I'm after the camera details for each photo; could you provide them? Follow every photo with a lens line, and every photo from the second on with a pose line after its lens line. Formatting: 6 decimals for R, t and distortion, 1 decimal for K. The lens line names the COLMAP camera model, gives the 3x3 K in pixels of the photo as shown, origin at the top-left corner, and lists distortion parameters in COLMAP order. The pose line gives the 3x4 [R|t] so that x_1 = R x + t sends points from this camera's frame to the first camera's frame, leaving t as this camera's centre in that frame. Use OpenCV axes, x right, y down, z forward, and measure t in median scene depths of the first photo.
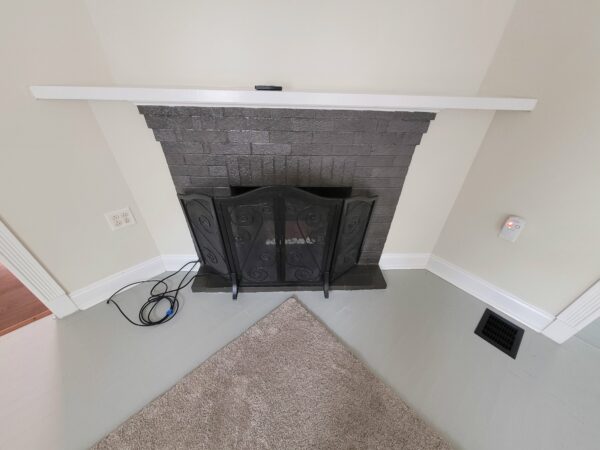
lens RADIAL K [[234.1, 0, 300.1], [0, 234.1, 224.4], [0, 0, 1]] dist [-0.002806, 0.000198]
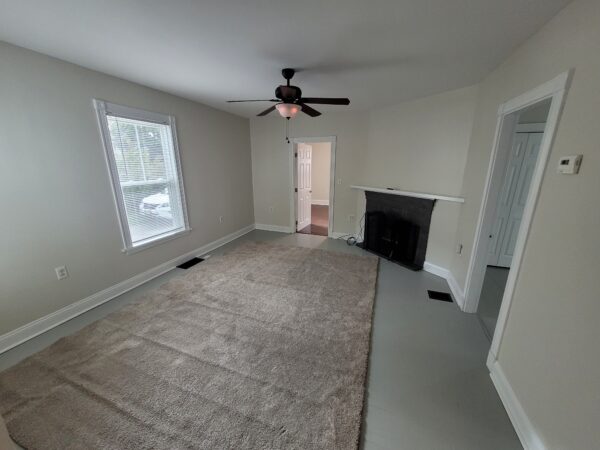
lens RADIAL K [[234.1, 0, 295.9], [0, 234.1, 225.4], [0, 0, 1]] dist [-0.002806, 0.000198]
pose [[0.423193, 0.205830, -0.882350, 2.362134], [-0.528126, 0.847342, -0.055636, 0.841140], [0.736201, 0.489537, 0.467293, -1.444624]]
